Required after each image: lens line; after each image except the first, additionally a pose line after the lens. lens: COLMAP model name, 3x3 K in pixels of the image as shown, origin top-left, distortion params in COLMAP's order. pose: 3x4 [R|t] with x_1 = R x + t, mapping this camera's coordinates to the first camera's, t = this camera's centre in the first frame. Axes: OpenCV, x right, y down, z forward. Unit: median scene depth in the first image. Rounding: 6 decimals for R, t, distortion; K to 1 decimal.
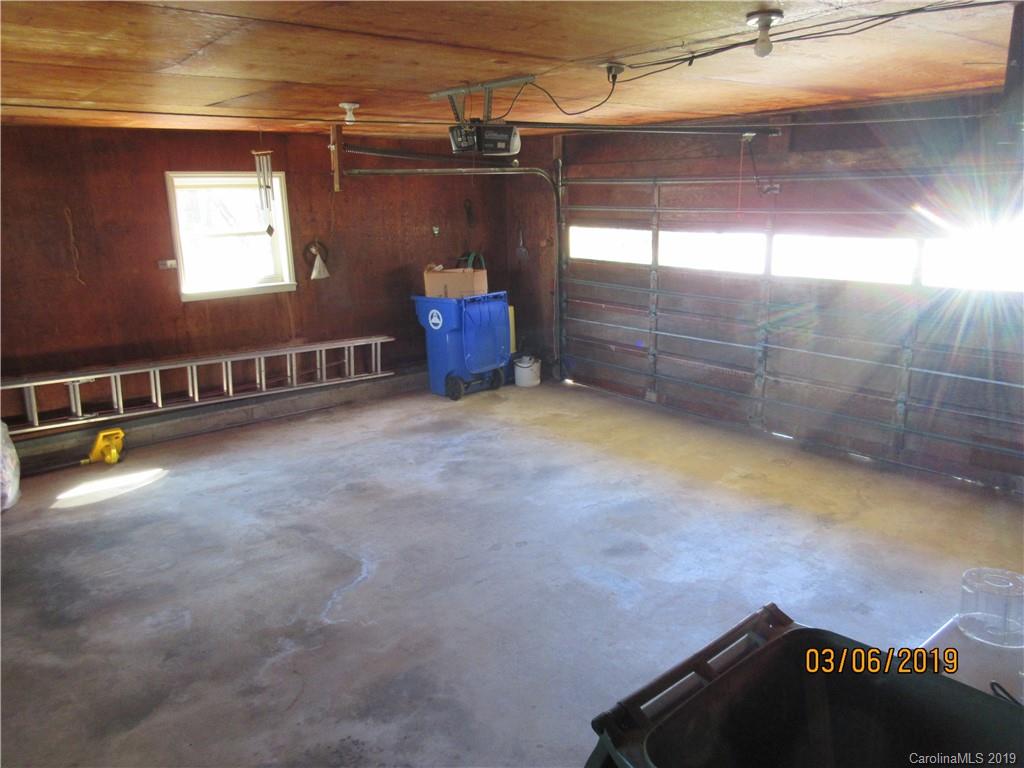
lens RADIAL K [[803.6, 0, 512.0], [0, 803.6, 384.0], [0, 0, 1]] dist [-0.004651, 0.004471]
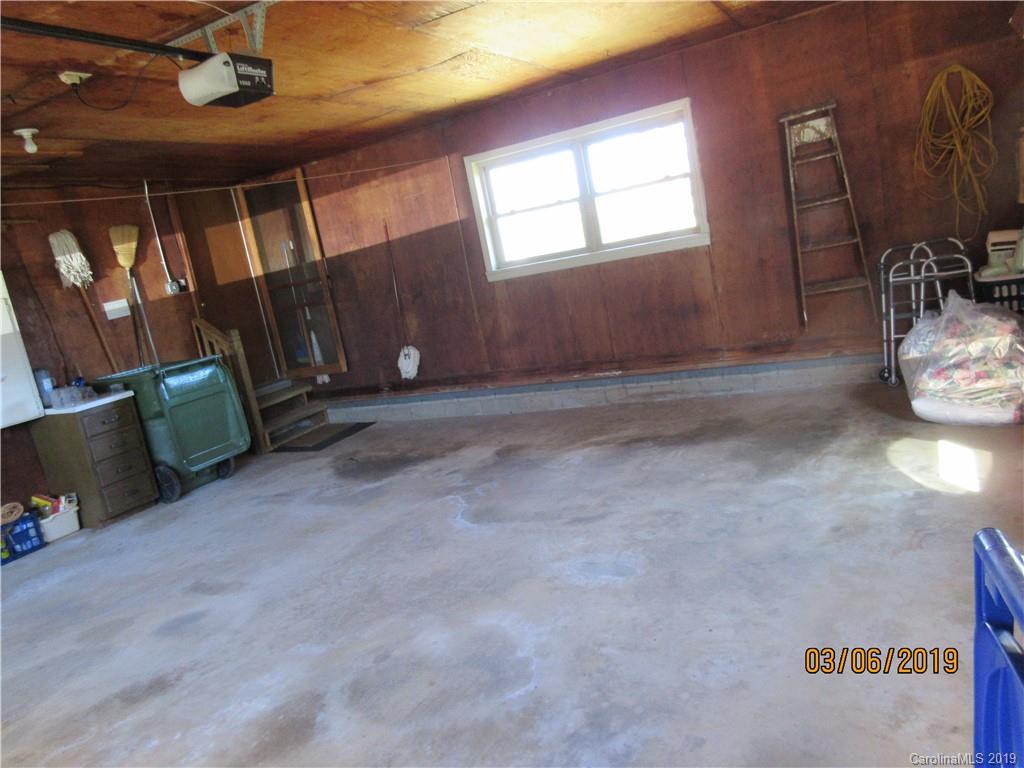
lens RADIAL K [[803.6, 0, 512.0], [0, 803.6, 384.0], [0, 0, 1]] dist [-0.004651, 0.004471]
pose [[-0.913258, 0.244275, -0.326021, 0.036401], [0.110877, 0.919115, 0.378067, -0.249786], [0.392003, 0.309125, -0.866473, 1.562445]]
